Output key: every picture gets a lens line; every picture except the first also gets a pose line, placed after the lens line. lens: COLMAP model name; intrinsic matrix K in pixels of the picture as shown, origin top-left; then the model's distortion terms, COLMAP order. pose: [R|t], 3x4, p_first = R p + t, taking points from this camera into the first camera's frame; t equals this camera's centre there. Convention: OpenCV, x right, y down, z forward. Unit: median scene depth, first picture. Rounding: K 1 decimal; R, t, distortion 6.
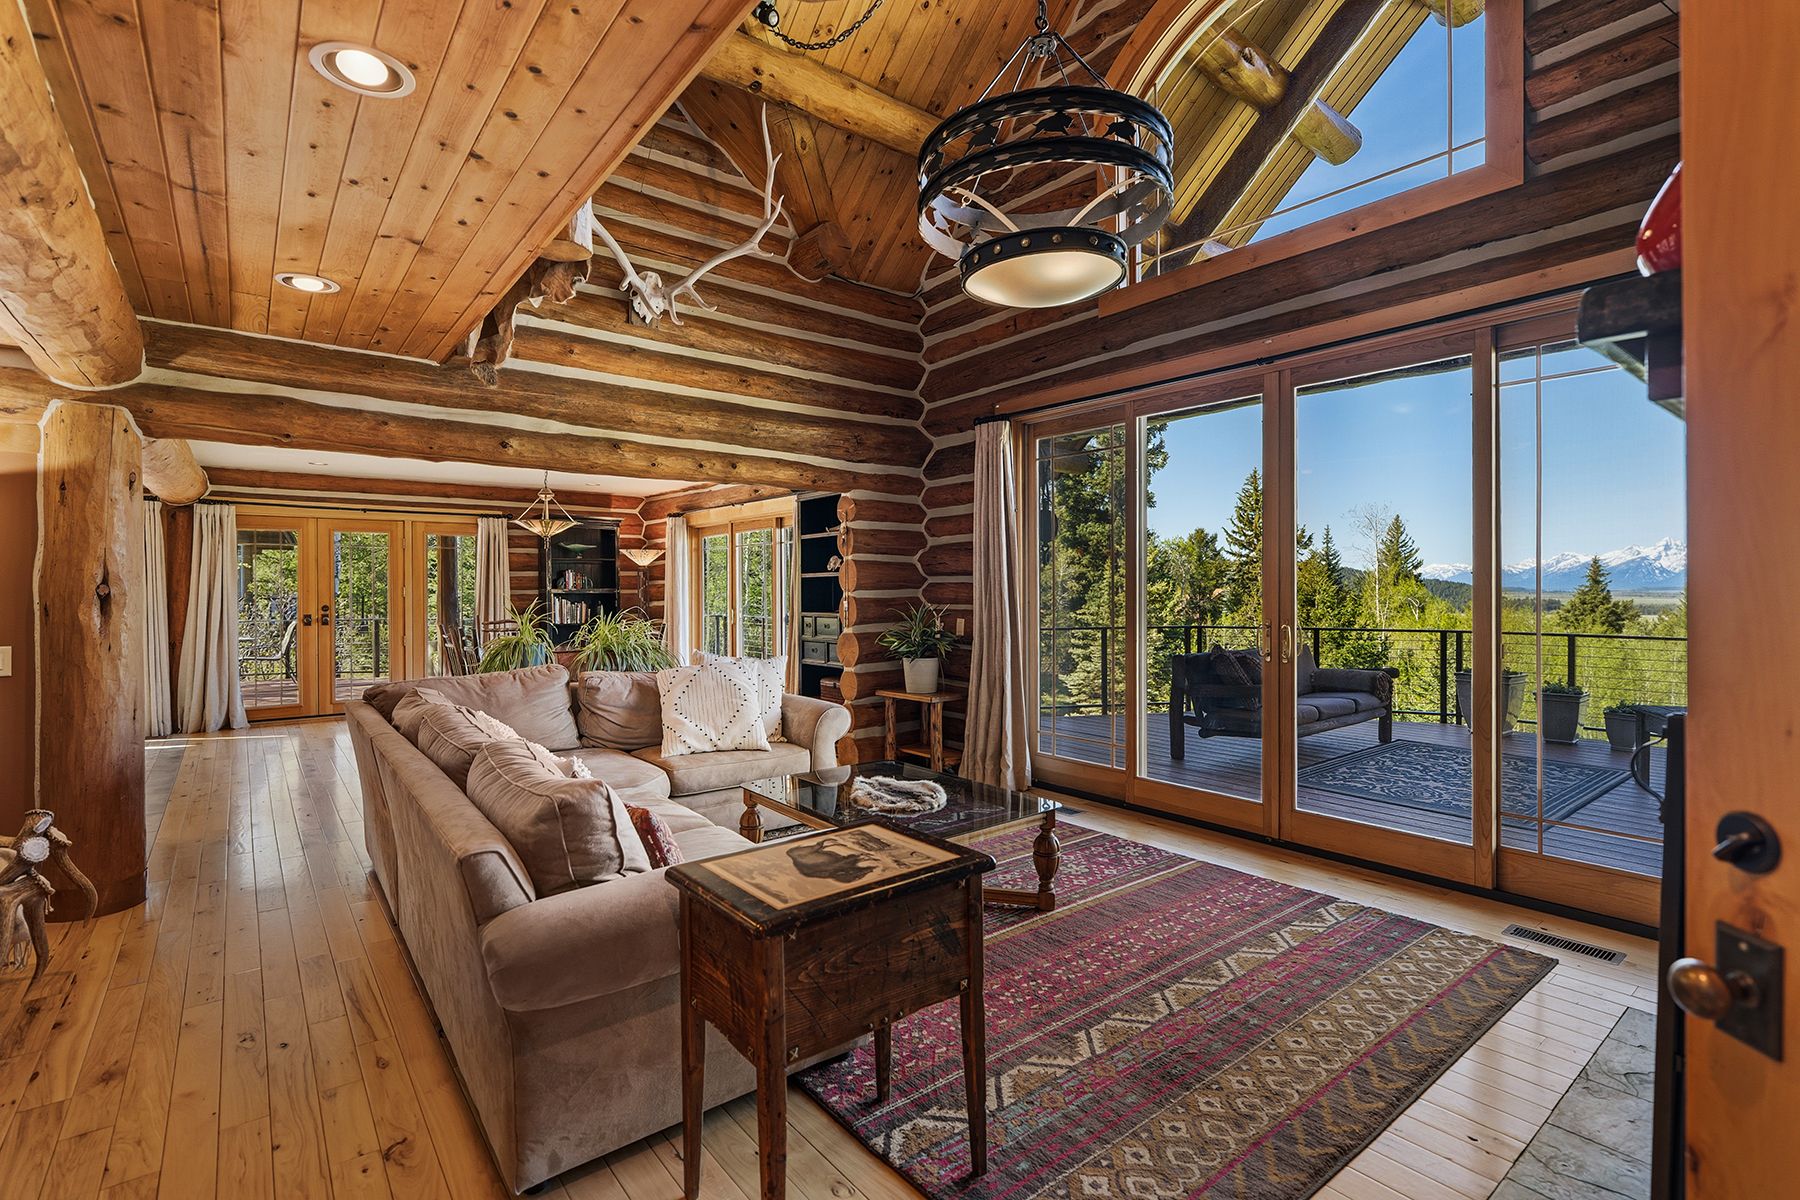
lens RADIAL K [[839.7, 0, 882.6], [0, 839.7, 589.2], [0, 0, 1]] dist [-0.003025, 0.000050]
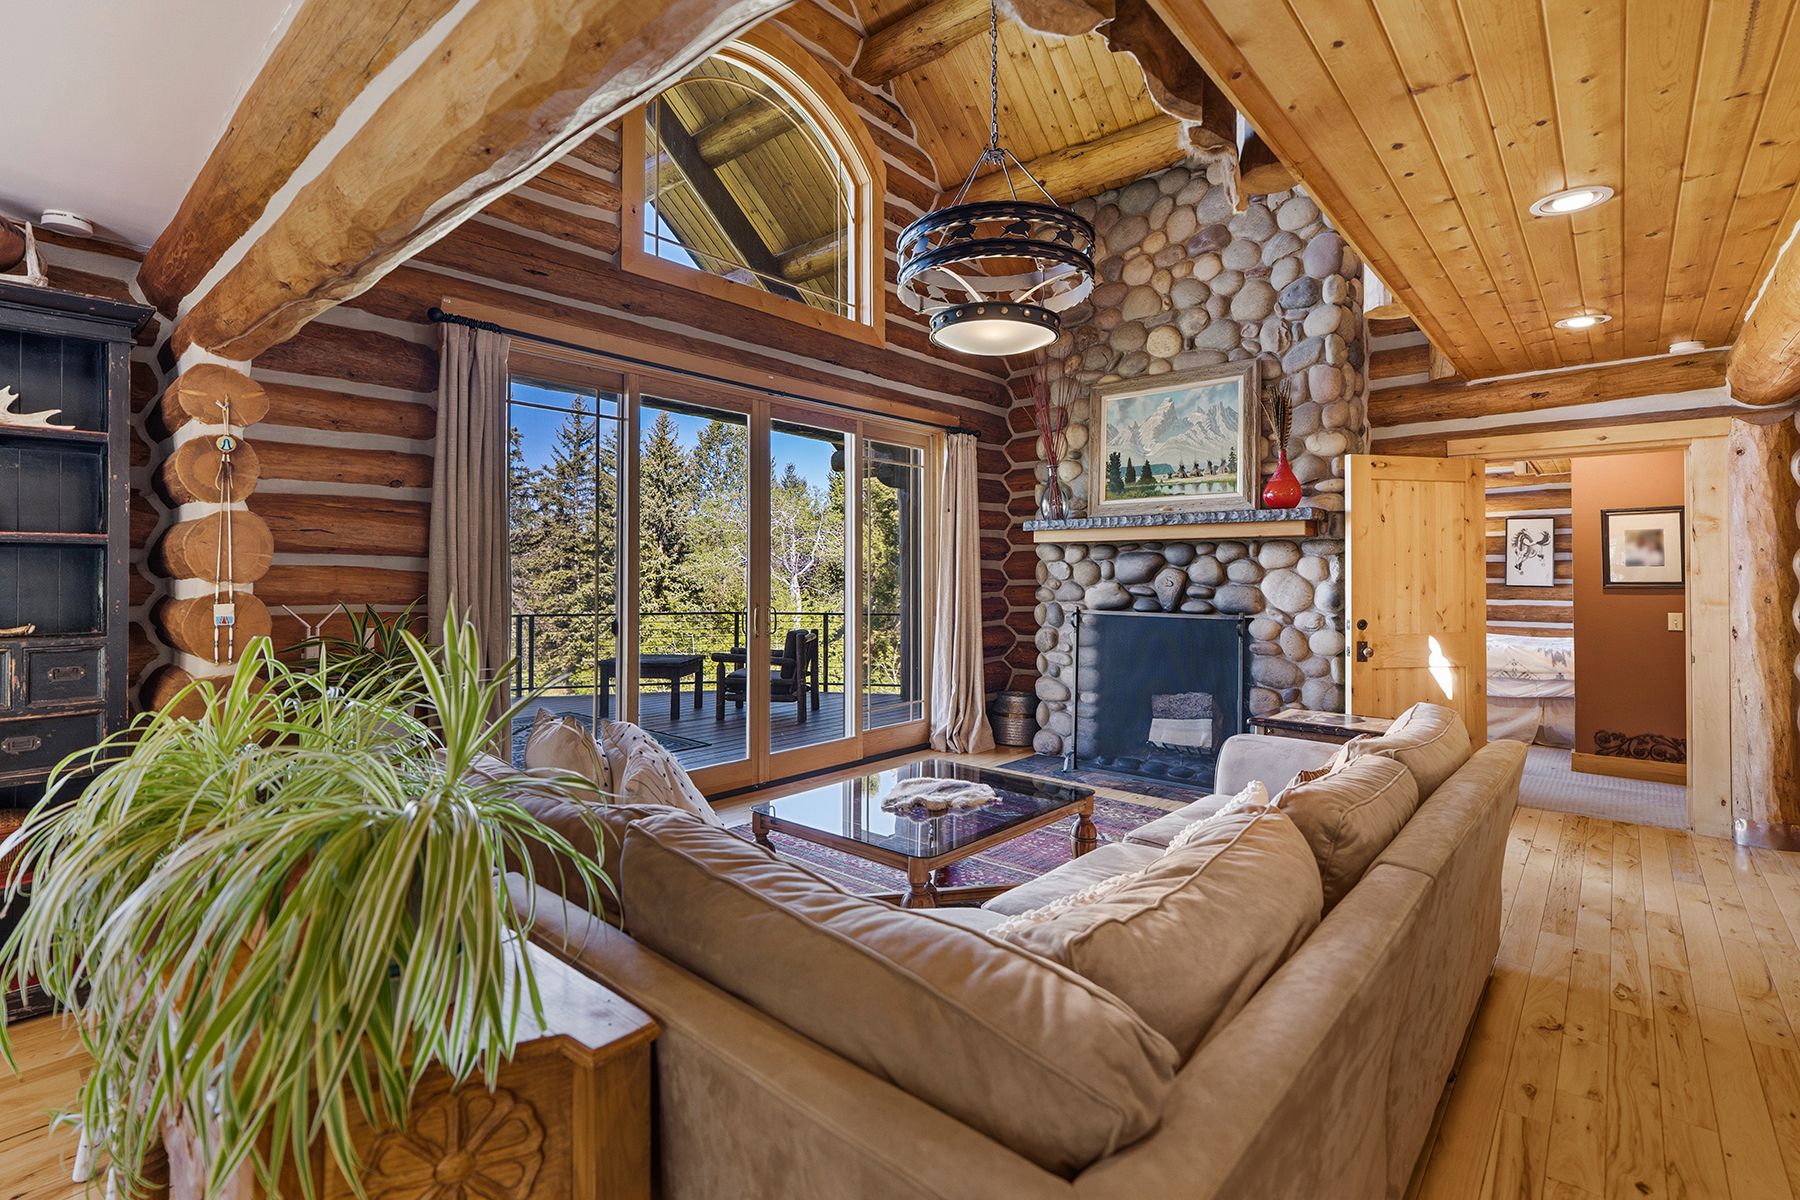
lens RADIAL K [[841.4, 0, 900.2], [0, 841.4, 579.1], [0, 0, 1]] dist [-0.014468, 0.006543]
pose [[-0.204189, 0.003085, 0.978927, -0.728367], [0.001893, 0.999994, -0.002757, 0.004451], [-0.978930, 0.001291, -0.204194, 0.987513]]
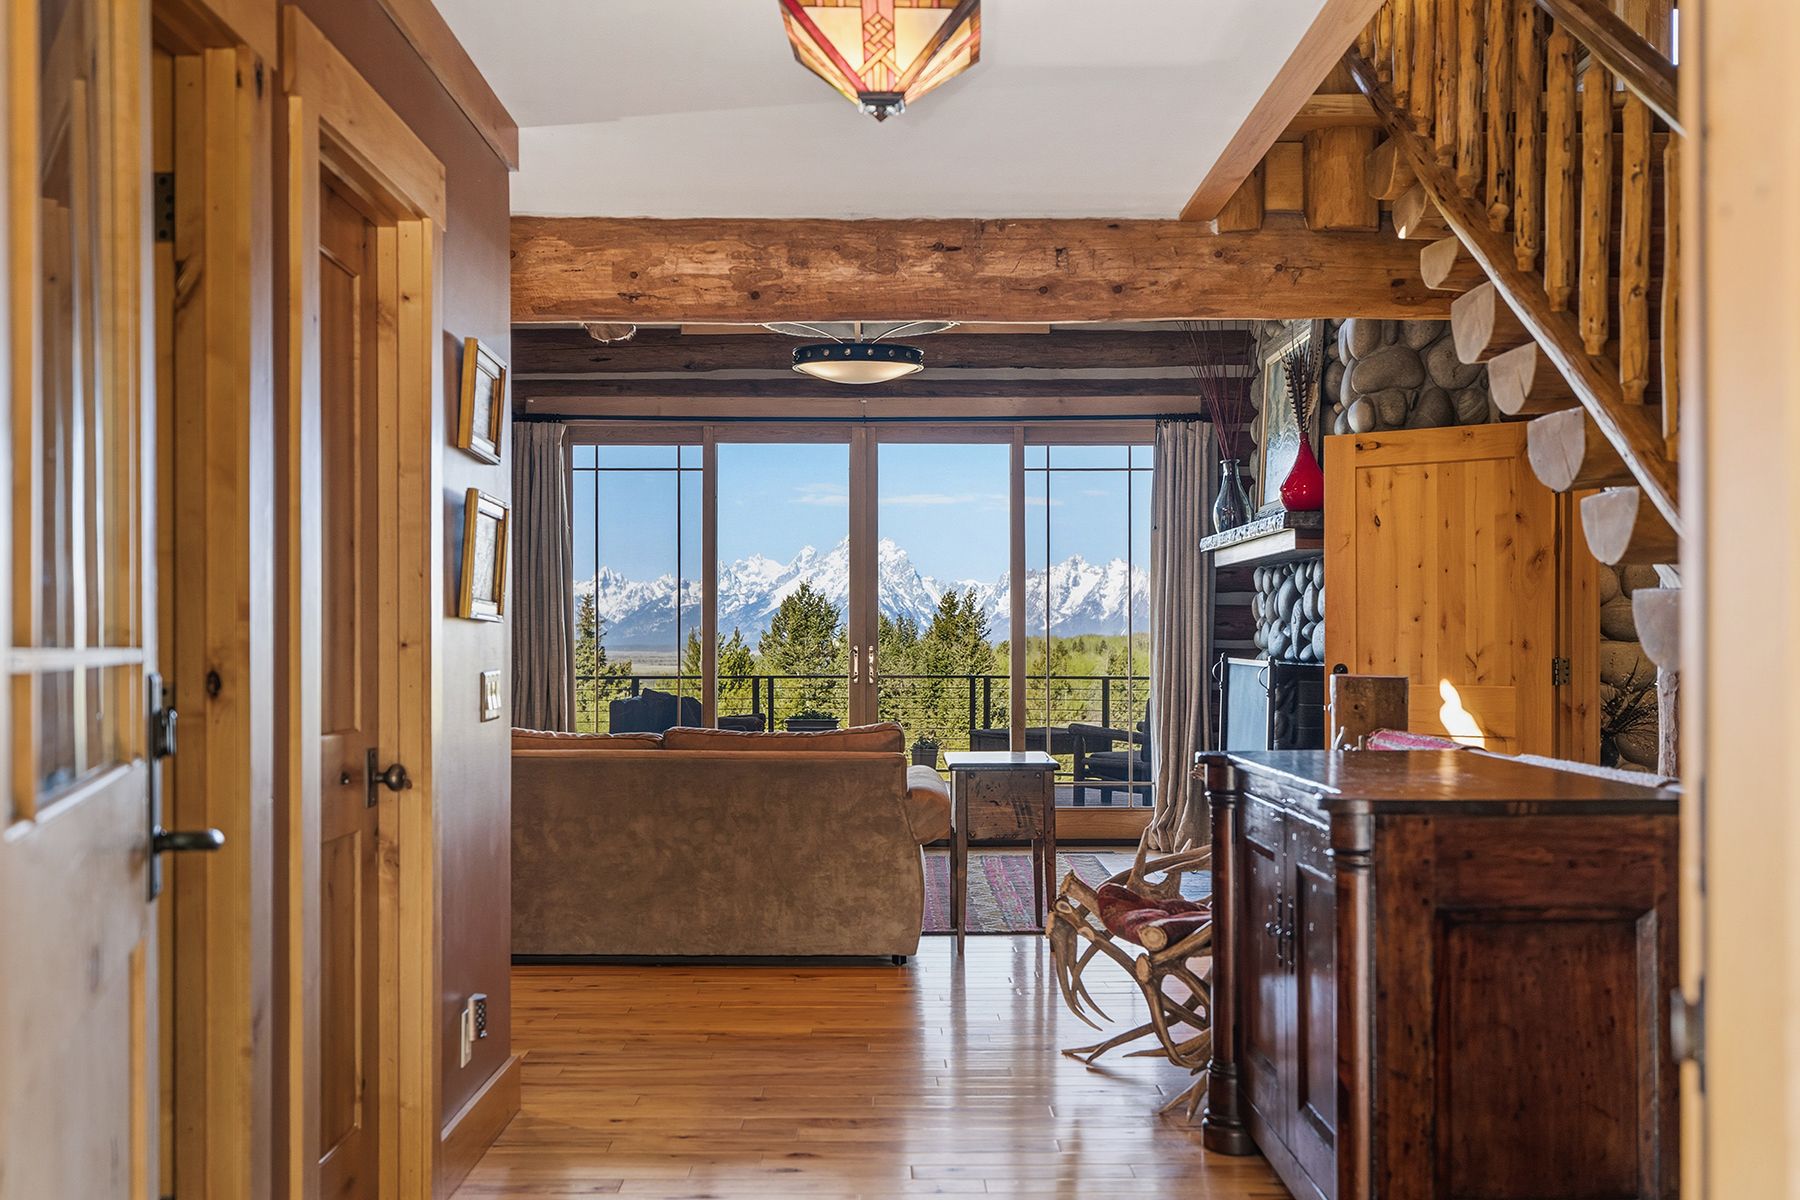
lens RADIAL K [[1787.0, 0, 900.0], [0, 1787.0, 600.0], [0, 0, 1]] dist [0.000639, -0.000476]
pose [[0.607973, 0.021912, 0.793655, -1.321557], [-0.000237, 0.999624, -0.027417, 0.038325], [-0.793958, 0.016480, 0.607750, -0.470924]]
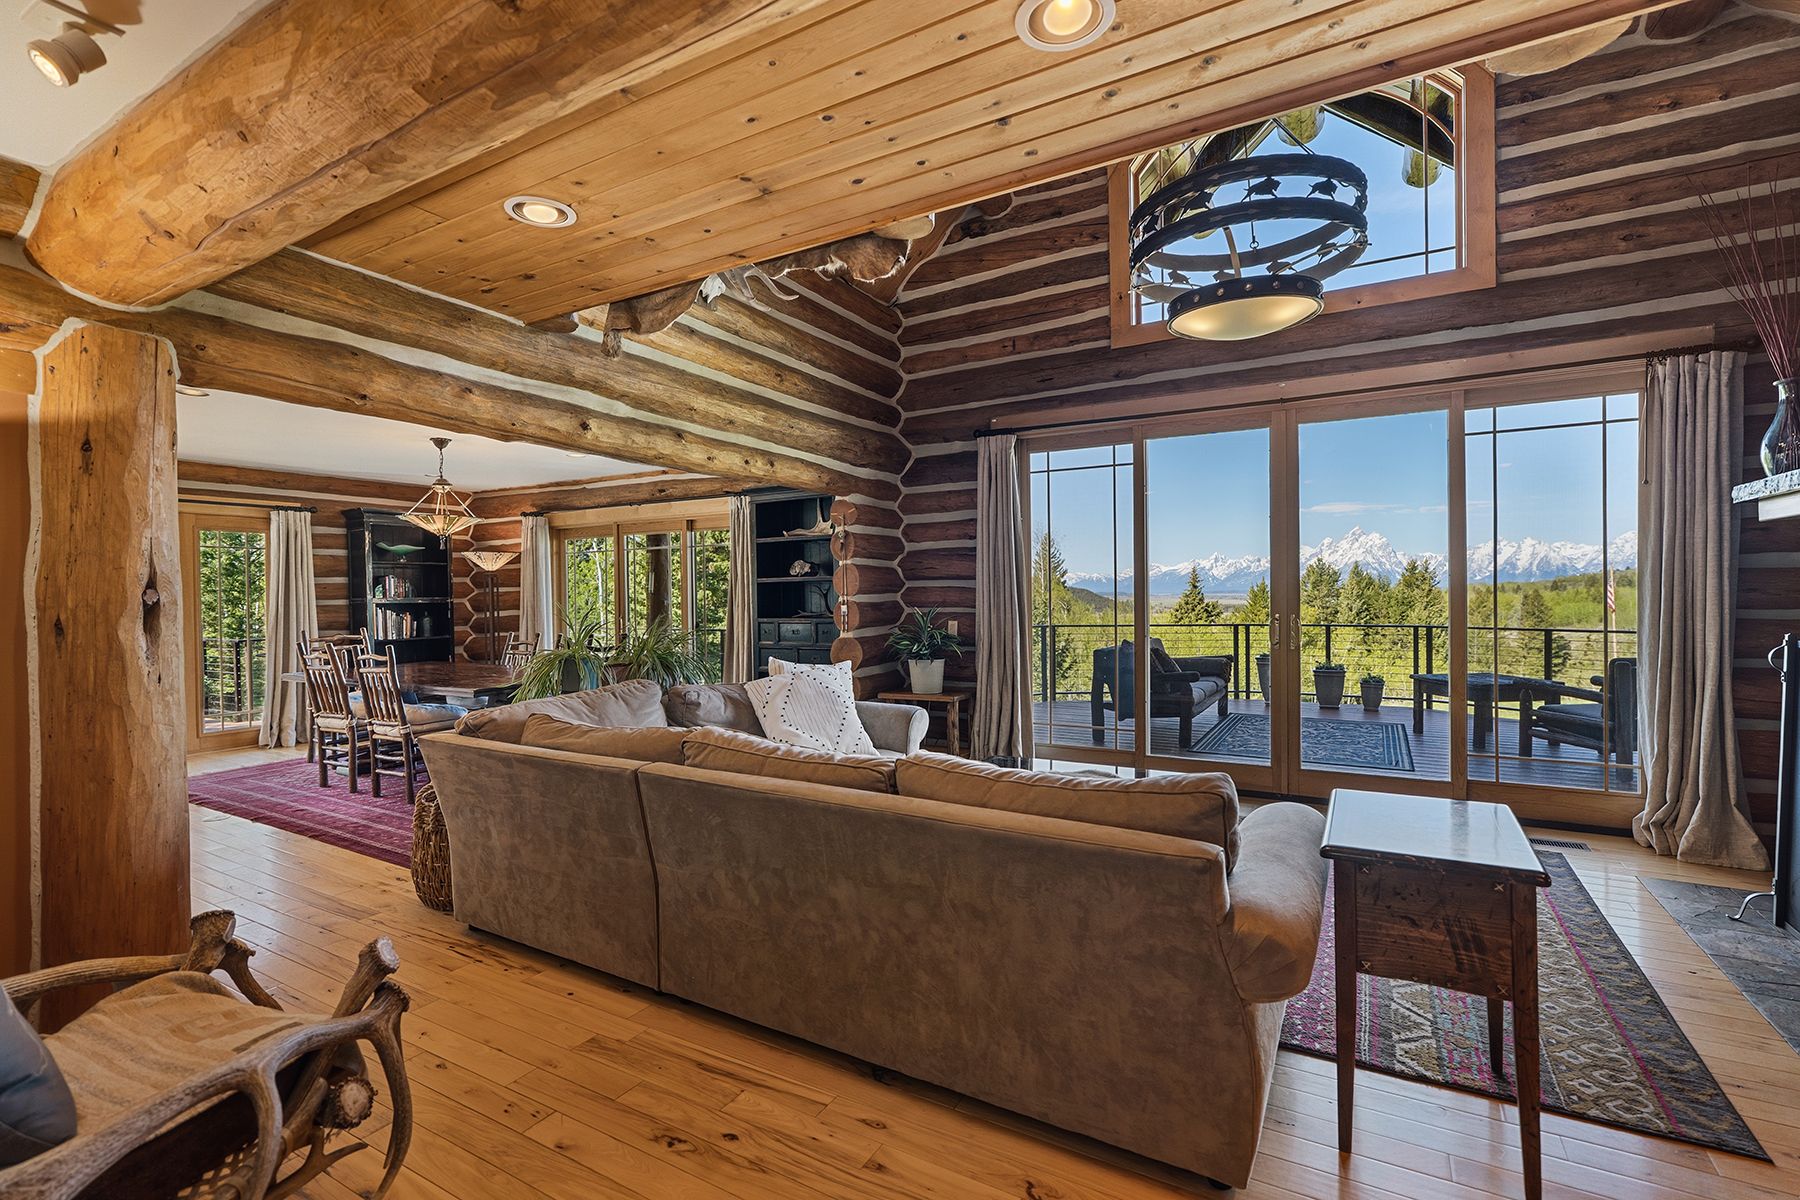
lens RADIAL K [[823.8, 0, 897.2], [0, 823.8, 599.8], [0, 0, 1]] dist [-0.003642, 0.000850]
pose [[0.927240, -0.010216, 0.374329, -0.465995], [0.008968, 0.999947, 0.005077, 0.004013], [-0.374361, -0.001350, 0.927282, 0.096899]]
